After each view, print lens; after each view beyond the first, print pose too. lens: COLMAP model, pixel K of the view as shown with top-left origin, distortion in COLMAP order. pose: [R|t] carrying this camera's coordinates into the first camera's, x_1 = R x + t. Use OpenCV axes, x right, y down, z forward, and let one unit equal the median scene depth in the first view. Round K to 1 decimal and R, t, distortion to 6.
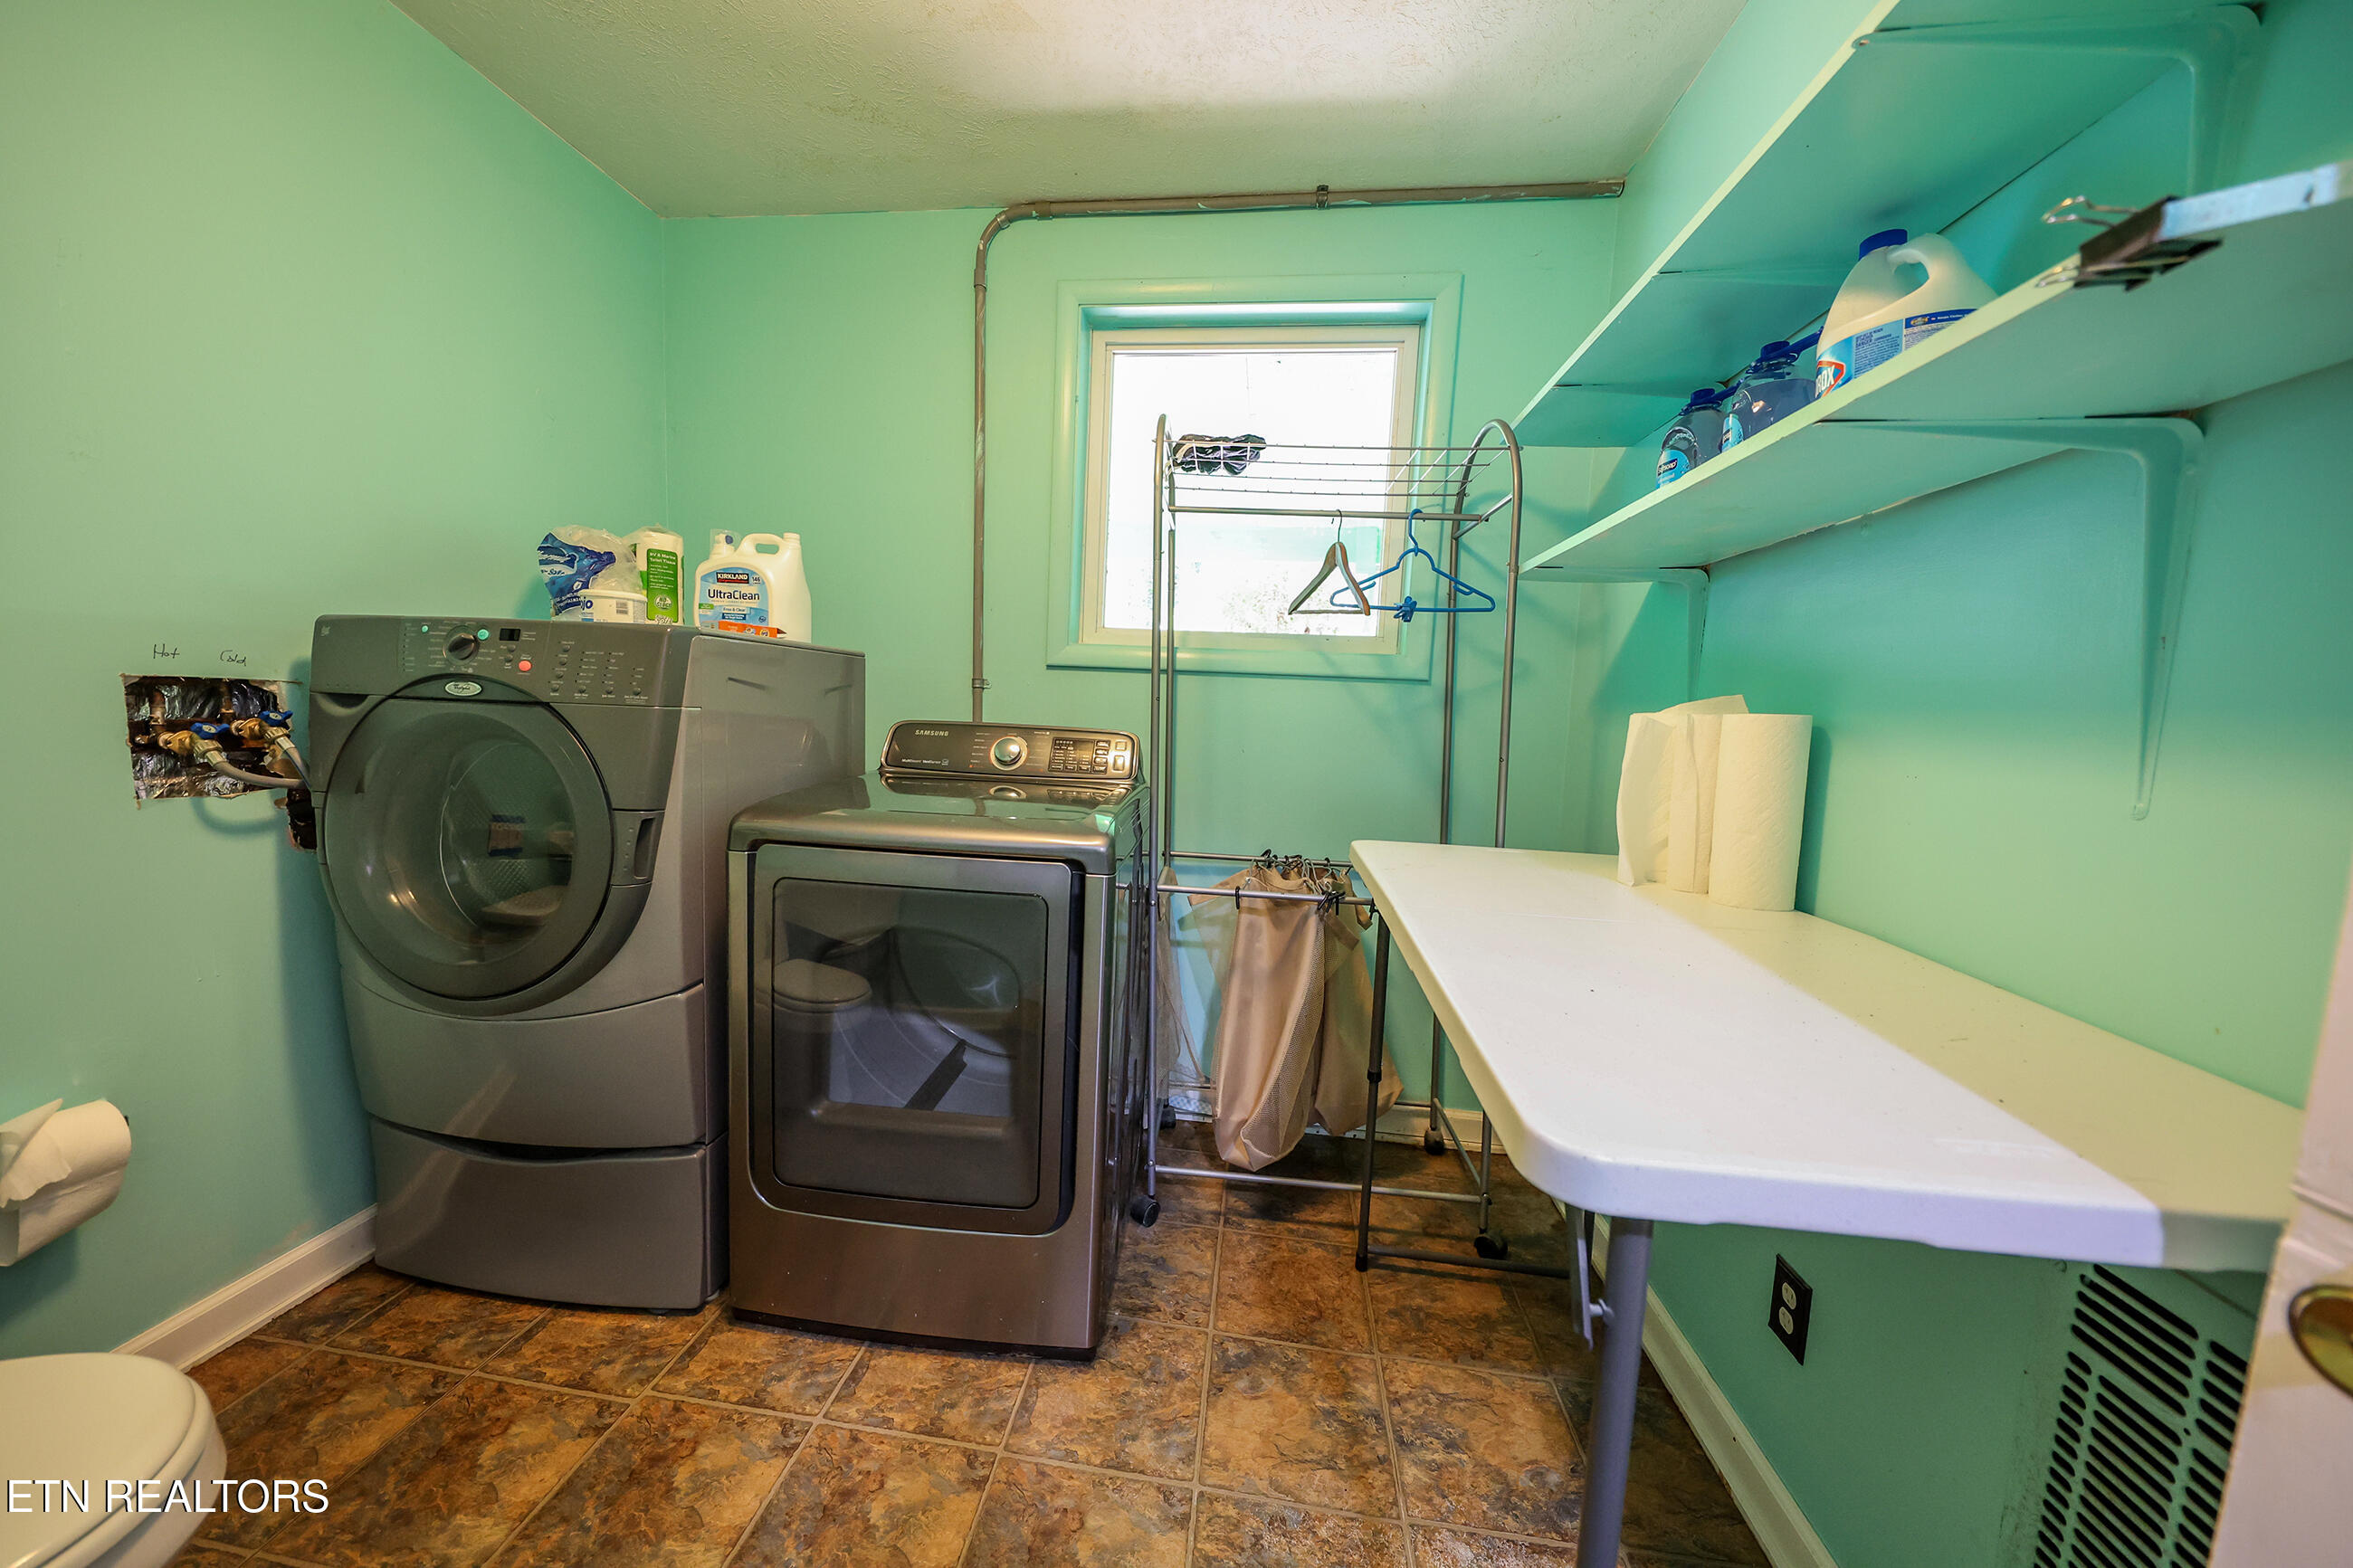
lens RADIAL K [[807.2, 0, 1168.6], [0, 807.2, 779.2], [0, 0, 1]] dist [0.010351, -0.007414]
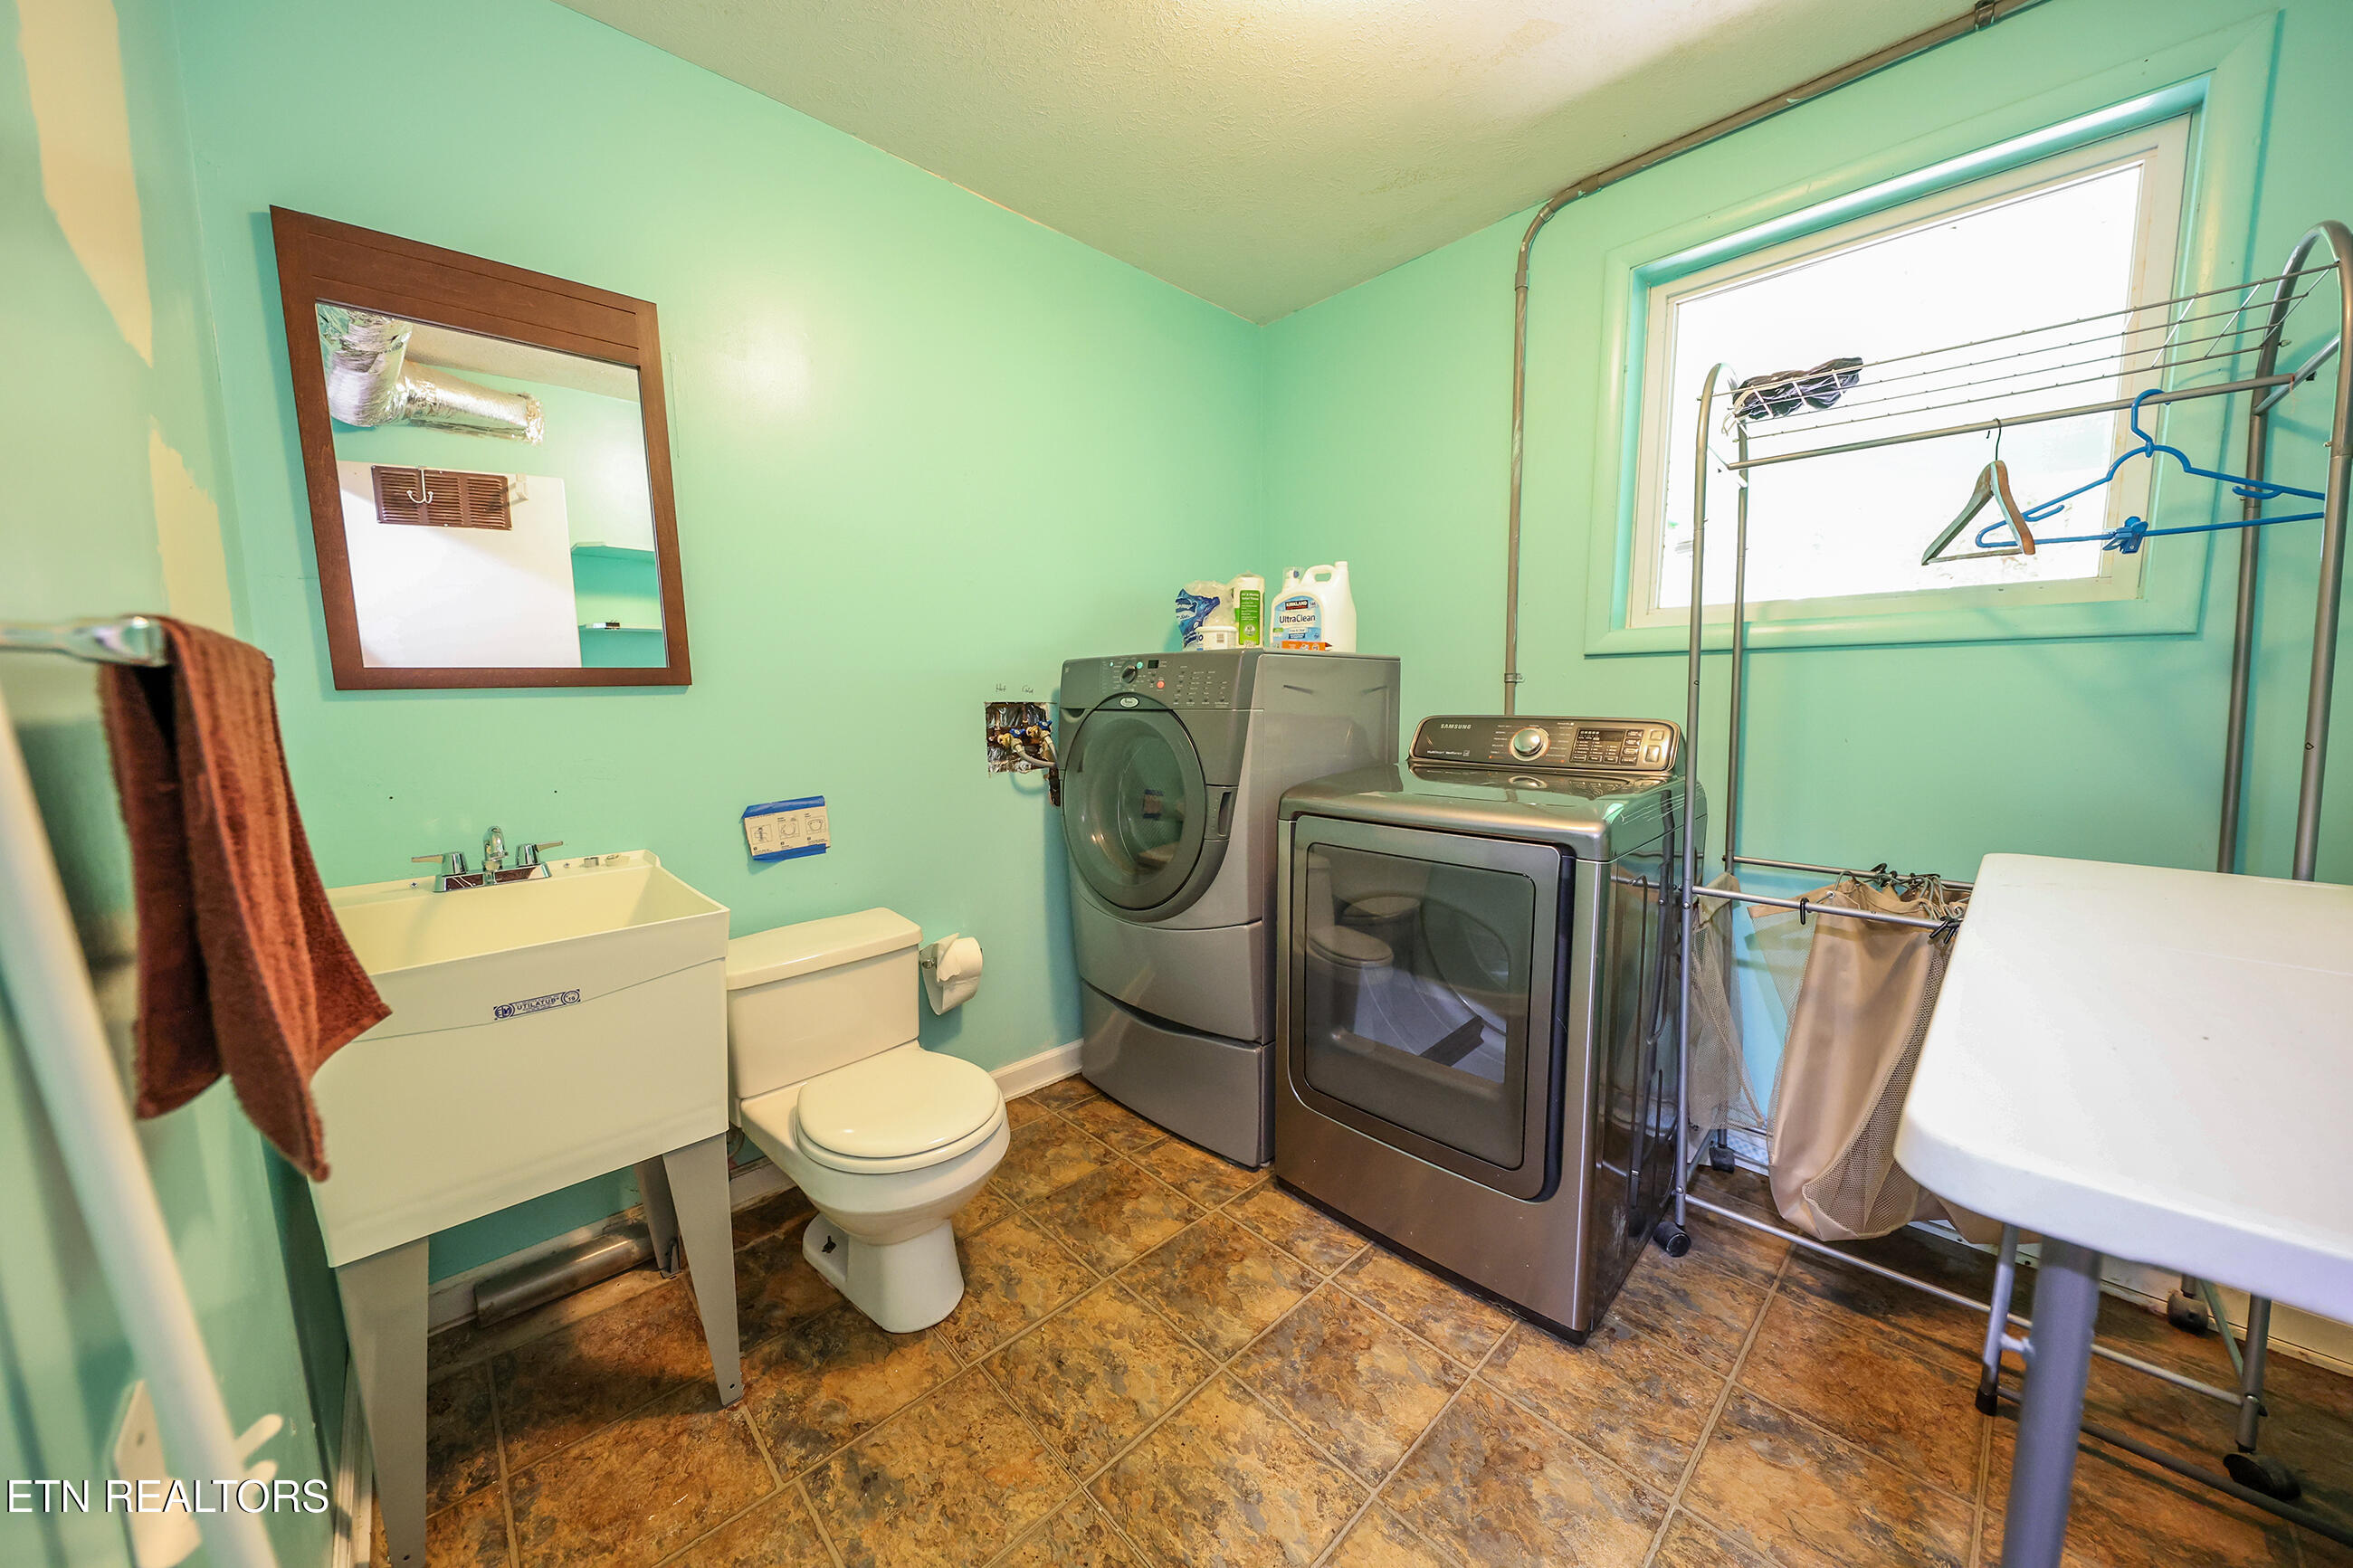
lens RADIAL K [[806.1, 0, 1169.5], [0, 806.1, 788.7], [0, 0, 1]] dist [0.005848, -0.005431]
pose [[0.769406, 0.025573, -0.638247, 0.113318], [-0.019837, 0.999673, 0.016141, 0.017628], [0.638451, 0.000242, 0.769662, -0.080705]]
